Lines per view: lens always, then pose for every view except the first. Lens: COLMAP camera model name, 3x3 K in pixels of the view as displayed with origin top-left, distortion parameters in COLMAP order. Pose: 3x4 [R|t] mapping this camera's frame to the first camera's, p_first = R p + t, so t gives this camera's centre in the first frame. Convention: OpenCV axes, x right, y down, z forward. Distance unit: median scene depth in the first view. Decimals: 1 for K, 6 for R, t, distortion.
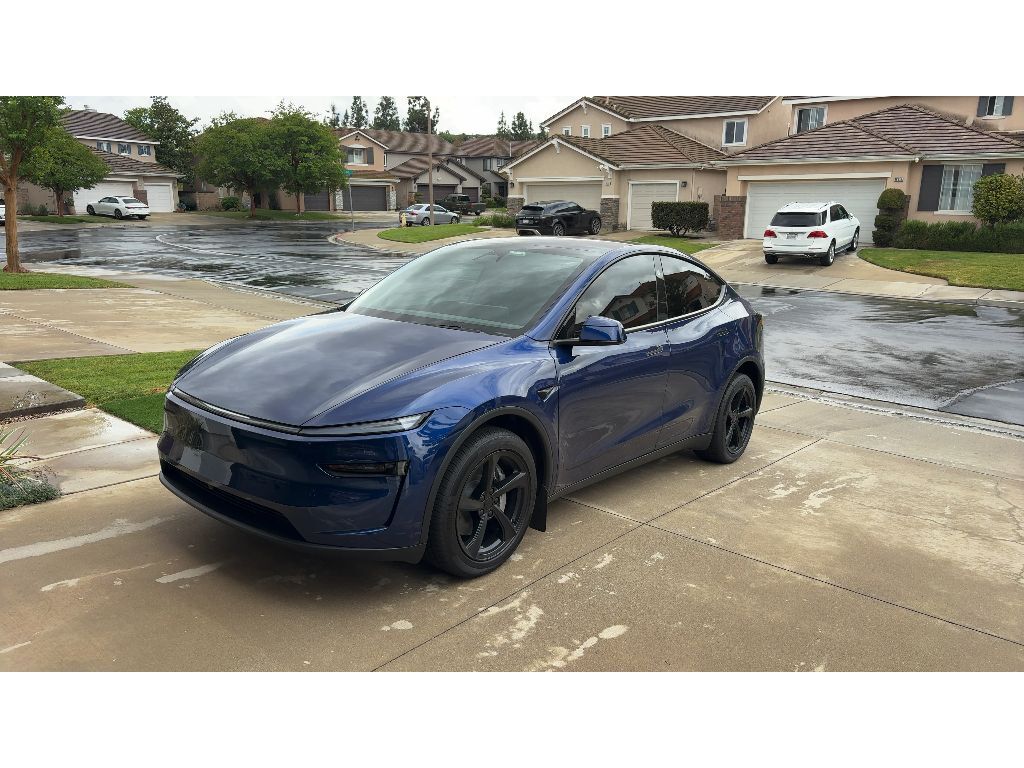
lens RADIAL K [[740.1, 0, 510.2], [0, 740.1, 386.1], [0, 0, 1]] dist [0.033746, -0.030426]
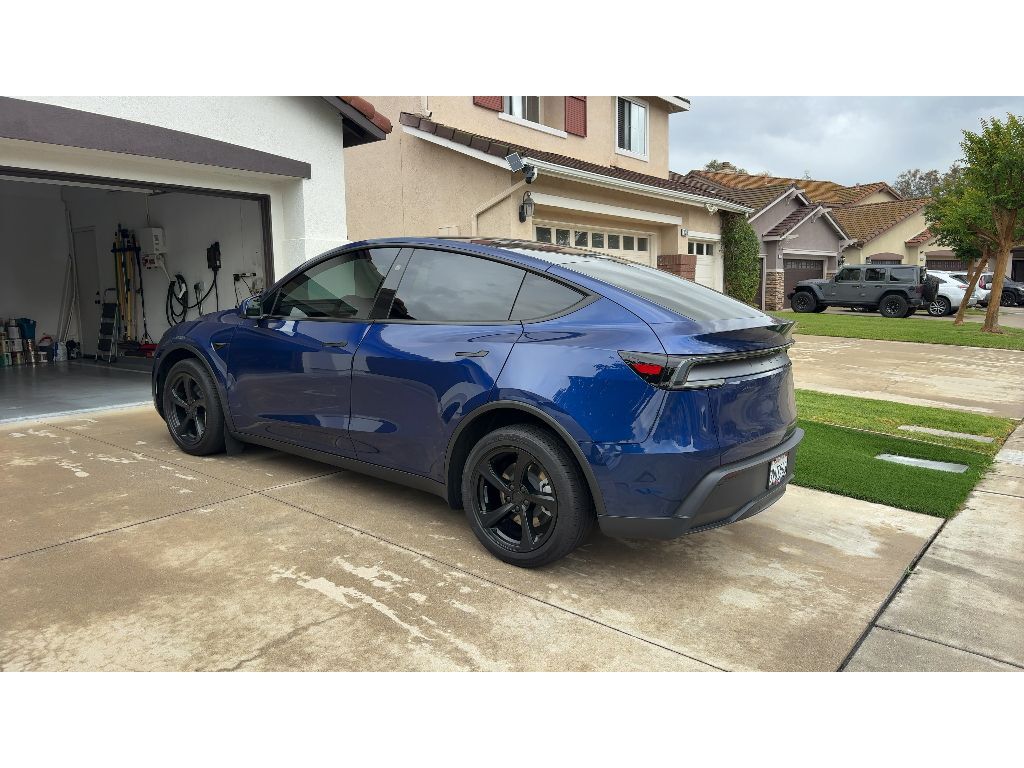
lens RADIAL K [[740.1, 0, 510.2], [0, 740.1, 386.1], [0, 0, 1]] dist [0.033746, -0.030426]
pose [[0.046157, 0.112402, -0.992590, 0.162953], [-0.221672, 0.970028, 0.099539, -0.019692], [0.974028, 0.215435, 0.069690, 0.163330]]
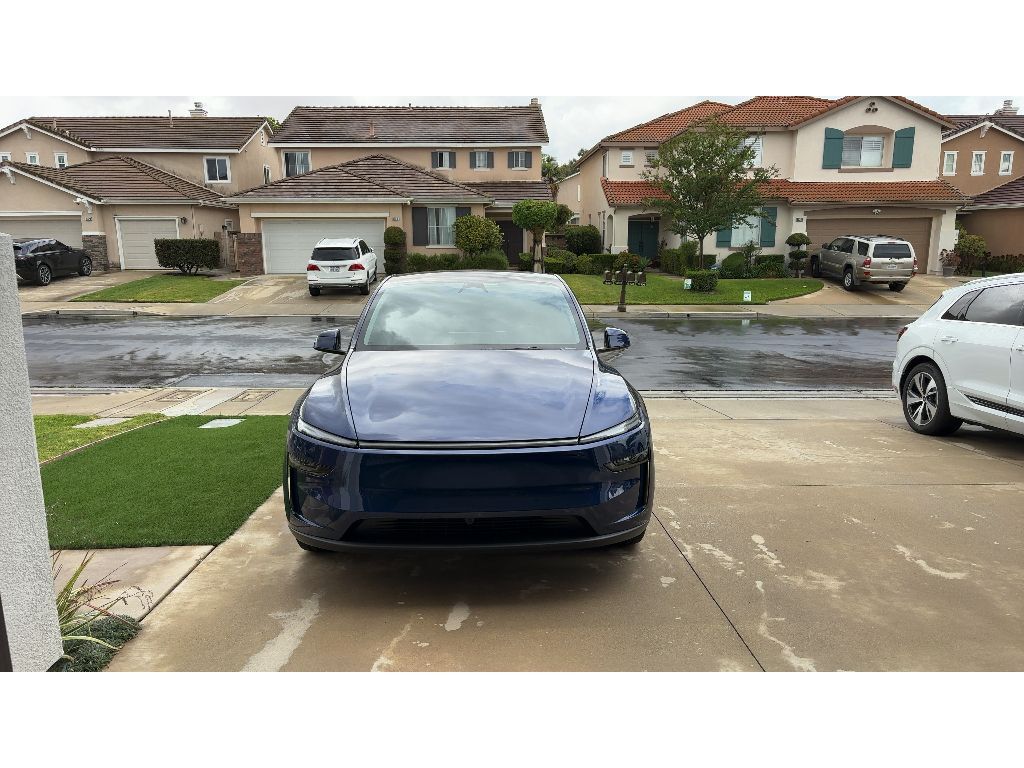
lens RADIAL K [[740.1, 0, 510.2], [0, 740.1, 386.1], [0, 0, 1]] dist [0.033746, -0.030426]
pose [[0.749247, -0.140849, 0.647141, -0.102158], [0.170722, 0.985177, 0.016763, -0.005524], [-0.639909, 0.097921, 0.762186, 0.018769]]
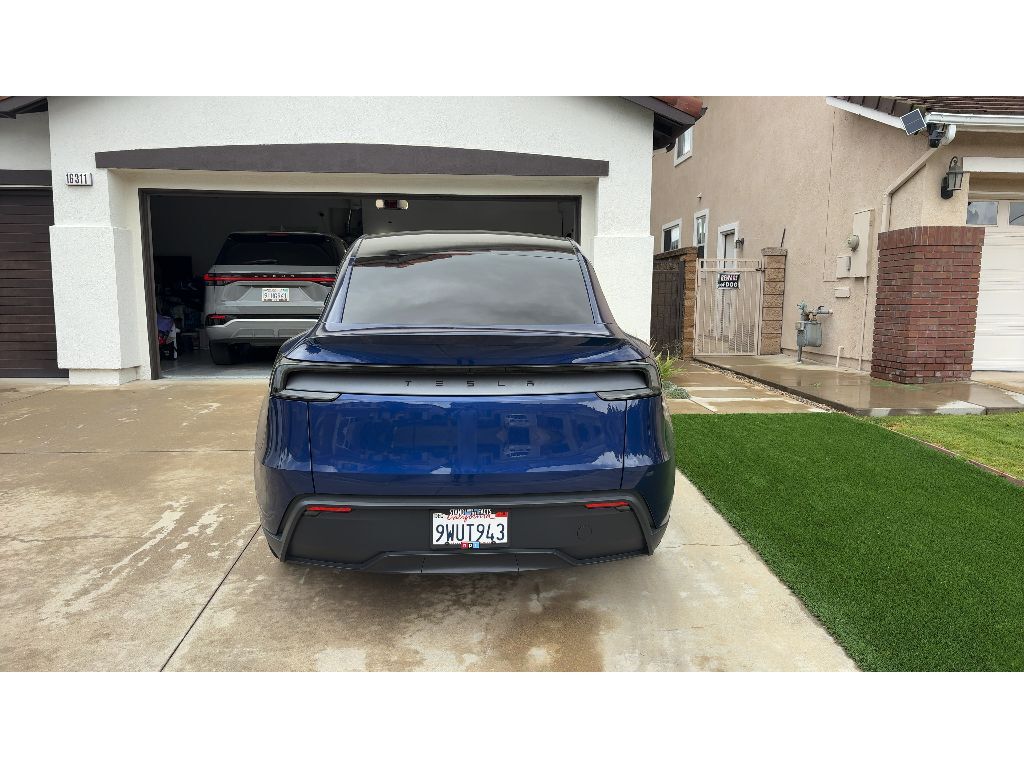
lens RADIAL K [[740.1, 0, 510.2], [0, 740.1, 386.1], [0, 0, 1]] dist [0.033746, -0.030426]
pose [[-0.731811, 0.067756, -0.678131, 0.104928], [-0.177730, 0.941638, 0.285884, -0.046084], [0.657924, 0.329737, -0.677059, 0.271172]]
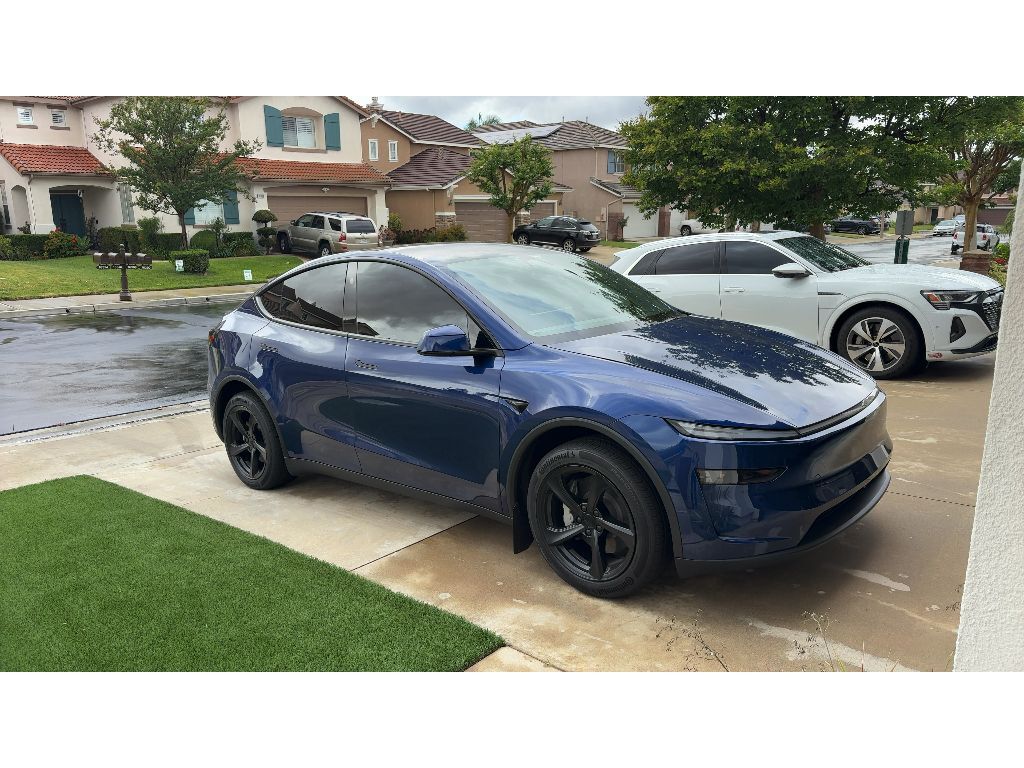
lens RADIAL K [[740.1, 0, 510.2], [0, 740.1, 386.1], [0, 0, 1]] dist [0.033746, -0.030426]
pose [[0.032956, -0.235501, 0.971315, -0.140969], [0.250450, 0.942782, 0.220085, -0.034199], [-0.967568, 0.236013, 0.090052, 0.138875]]
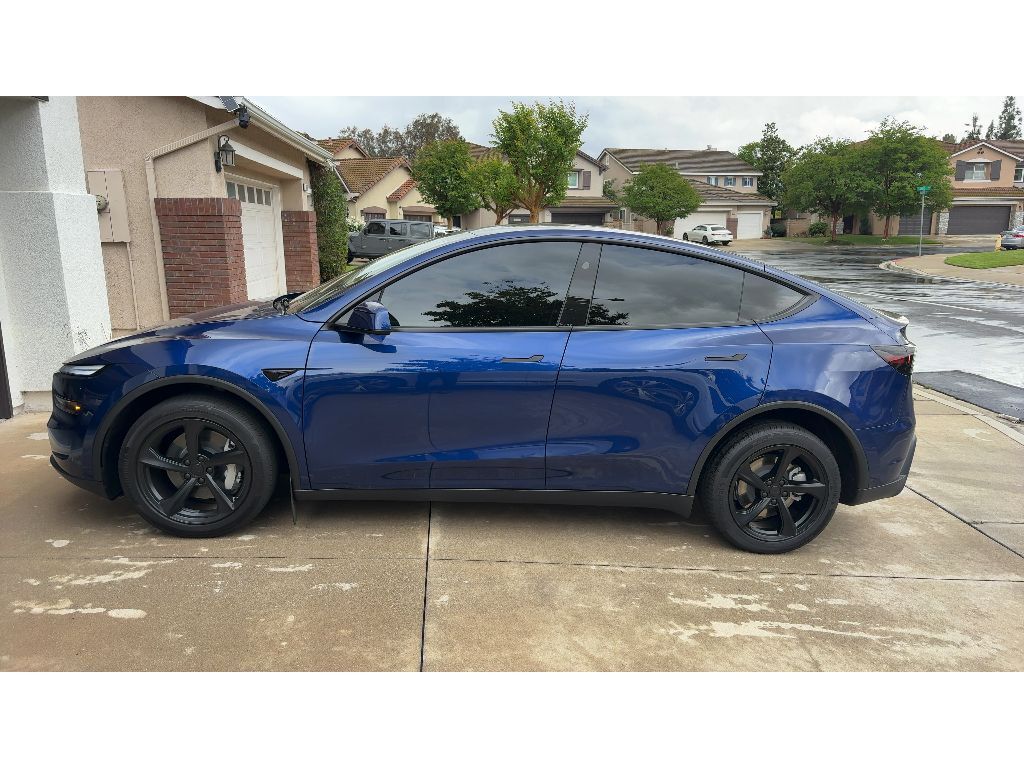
lens RADIAL K [[740.1, 0, 510.2], [0, 740.1, 386.1], [0, 0, 1]] dist [0.033746, -0.030426]
pose [[0.702594, 0.131701, -0.699297, 0.104419], [-0.157827, 0.987089, 0.027330, -0.005400], [0.693867, 0.091166, 0.714309, 0.059879]]
